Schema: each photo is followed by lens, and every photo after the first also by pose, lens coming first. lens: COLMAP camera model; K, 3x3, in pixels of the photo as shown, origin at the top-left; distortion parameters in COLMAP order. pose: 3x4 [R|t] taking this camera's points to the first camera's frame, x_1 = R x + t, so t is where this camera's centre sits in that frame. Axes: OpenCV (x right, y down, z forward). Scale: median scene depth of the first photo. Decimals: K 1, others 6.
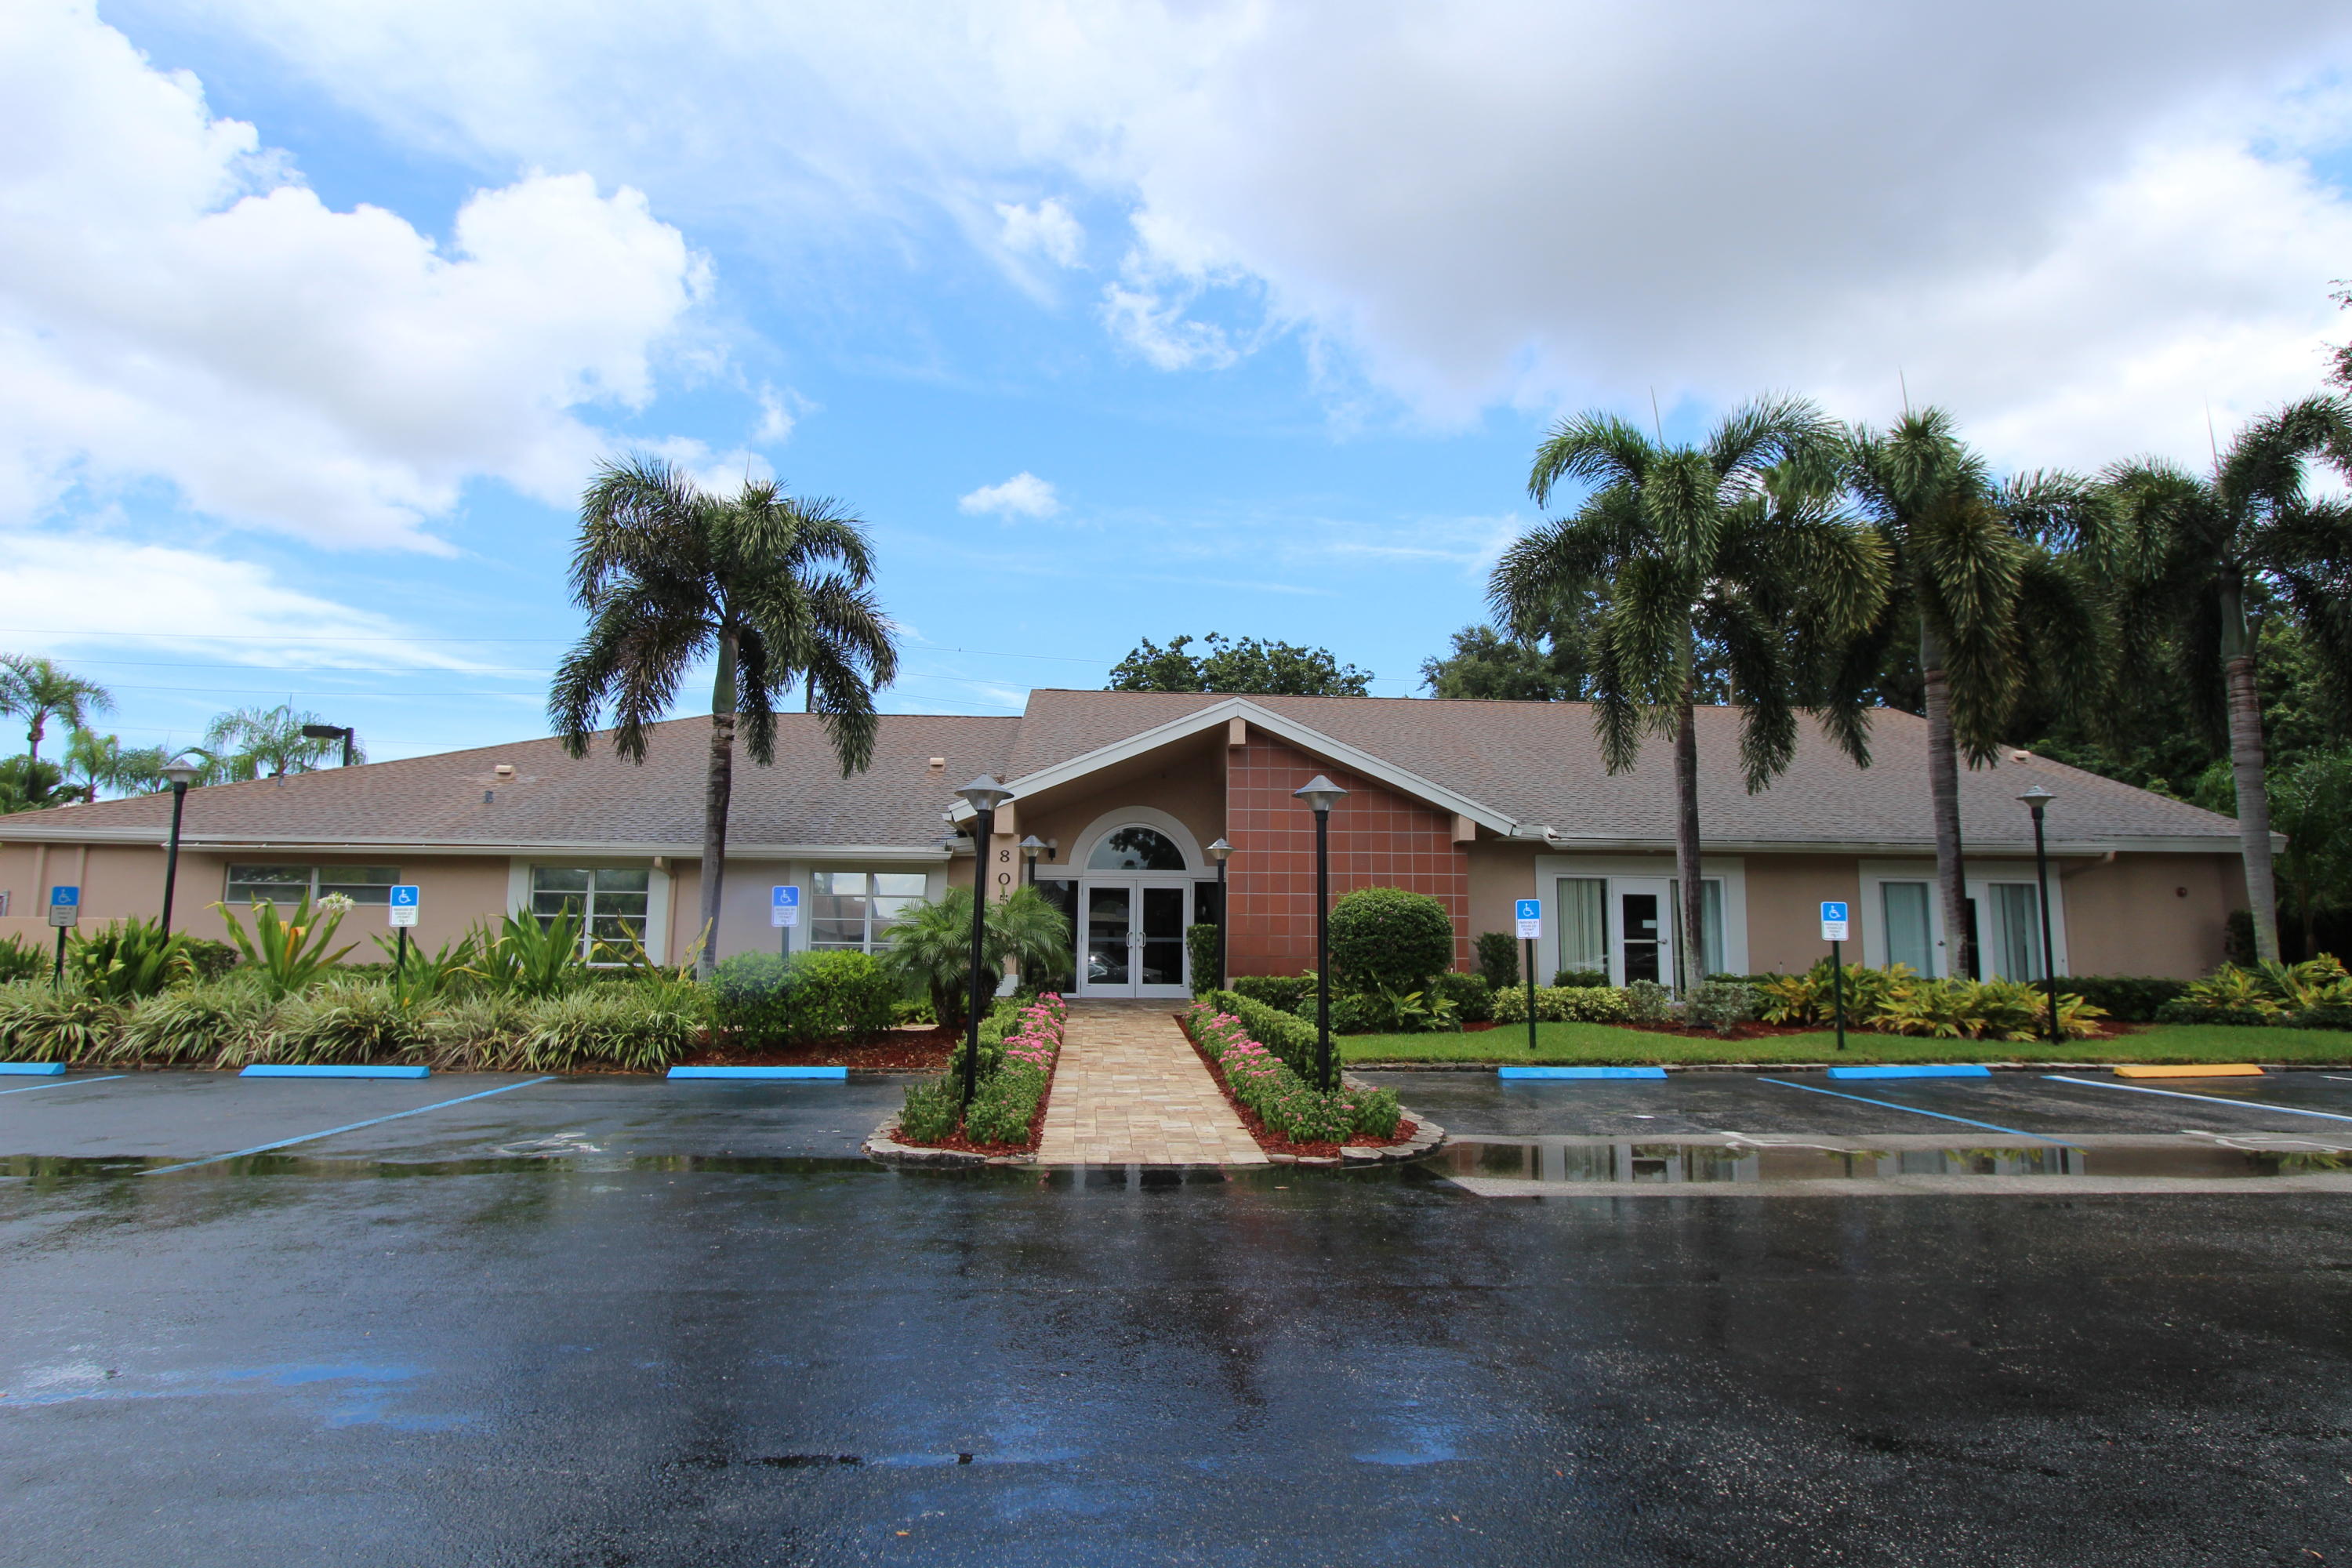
lens RADIAL K [[1290.4, 0, 1163.8], [0, 1290.4, 811.5], [0, 0, 1]] dist [-0.020787, 0.000657]
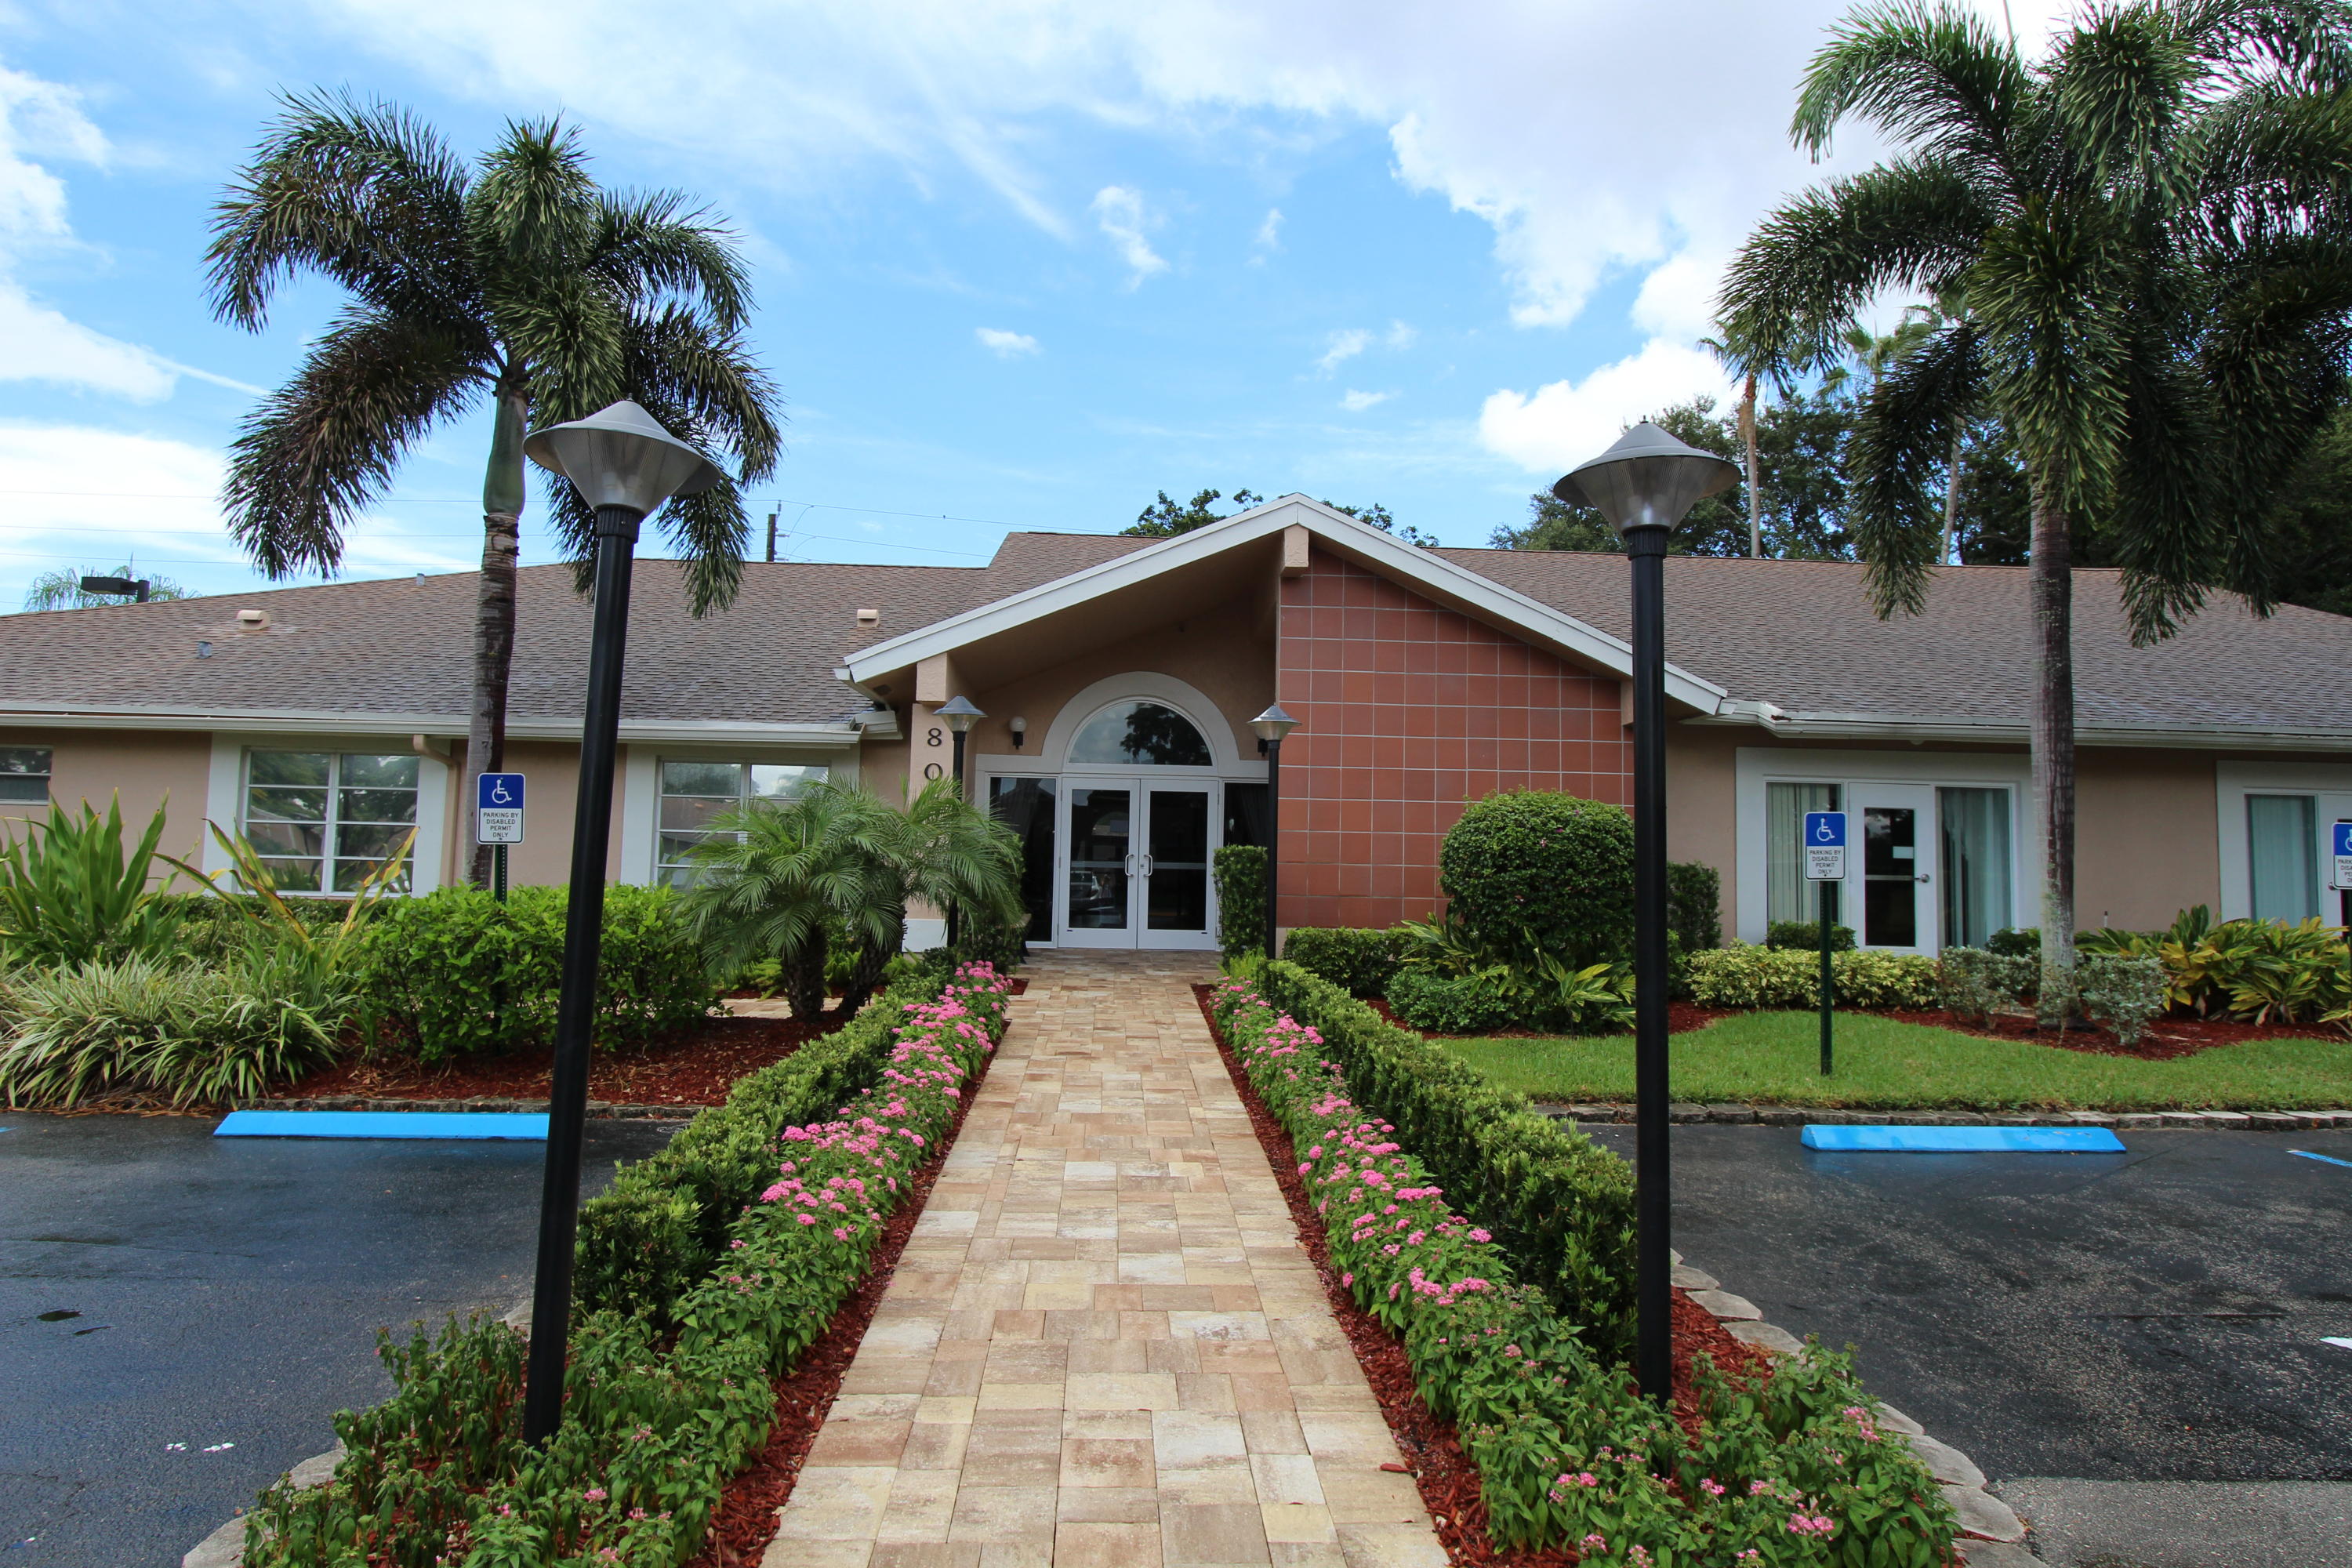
lens RADIAL K [[1276.5, 0, 1176.0], [0, 1276.5, 784.0], [0, 0, 1]] dist [-0.016897, 0.005330]
pose [[0.999925, 0.011034, -0.005255, 0.001781], [-0.010787, 0.998933, 0.044895, 0.027553], [0.005745, -0.044835, 0.998978, 0.354375]]
